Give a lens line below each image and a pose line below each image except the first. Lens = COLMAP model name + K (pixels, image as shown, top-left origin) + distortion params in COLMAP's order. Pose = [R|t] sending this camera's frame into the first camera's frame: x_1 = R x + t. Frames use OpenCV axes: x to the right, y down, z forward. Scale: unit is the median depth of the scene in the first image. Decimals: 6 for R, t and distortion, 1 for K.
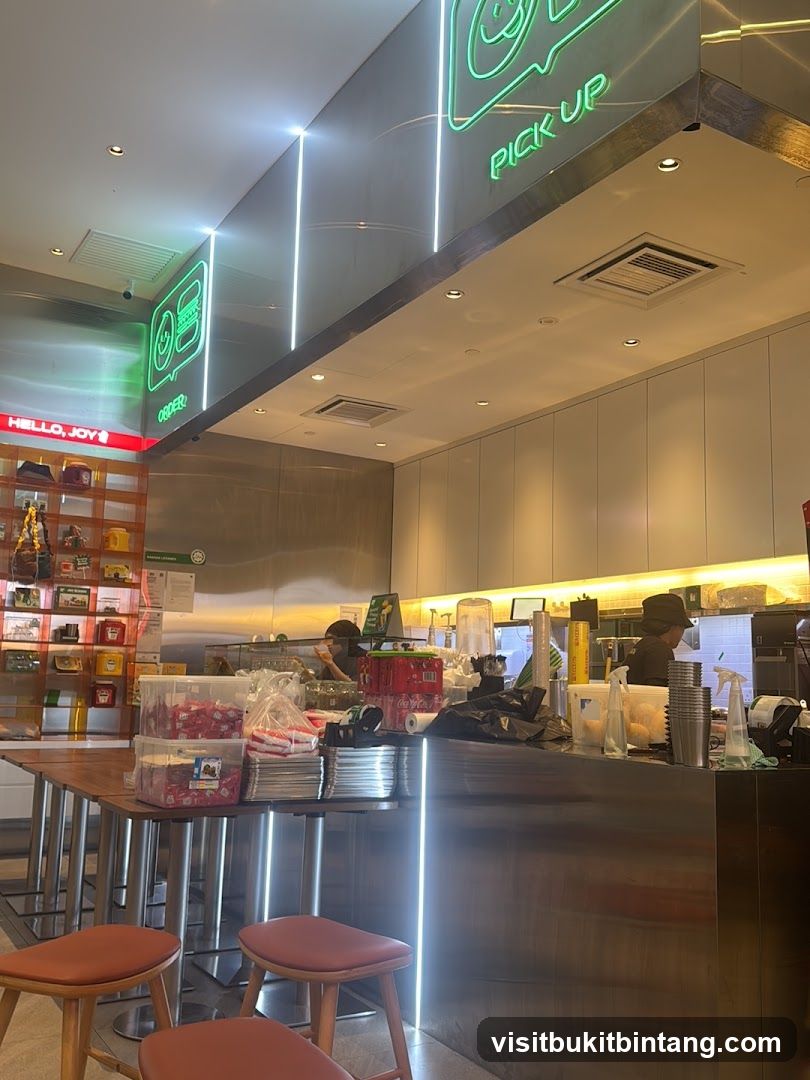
lens RADIAL K [[969.3, 0, 403.6], [0, 969.3, 539.8], [0, 0, 1]] dist [-0.002481, -0.001716]
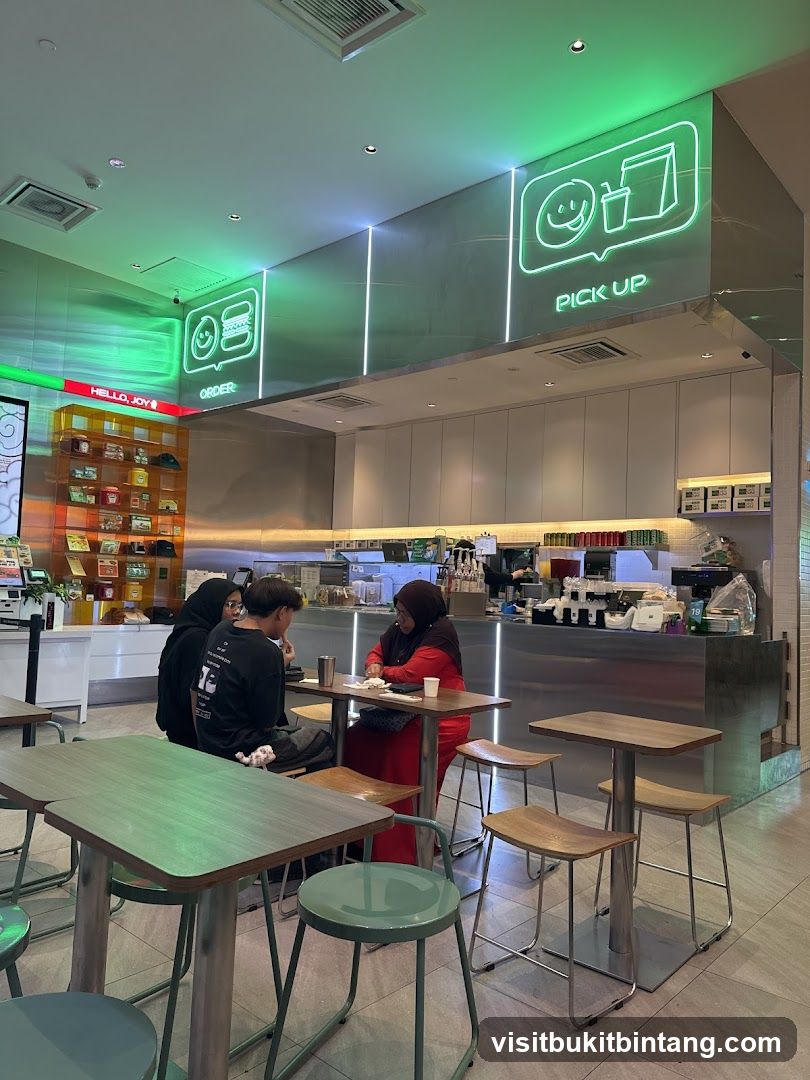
lens RADIAL K [[770.5, 0, 406.2], [0, 770.5, 538.9], [0, 0, 1]] dist [0.012118, 0.000515]
pose [[0.953478, 0.024134, 0.300496, -0.301606], [-0.052696, 0.994787, 0.087308, -0.033269], [-0.296822, -0.099081, 0.949779, -0.155365]]
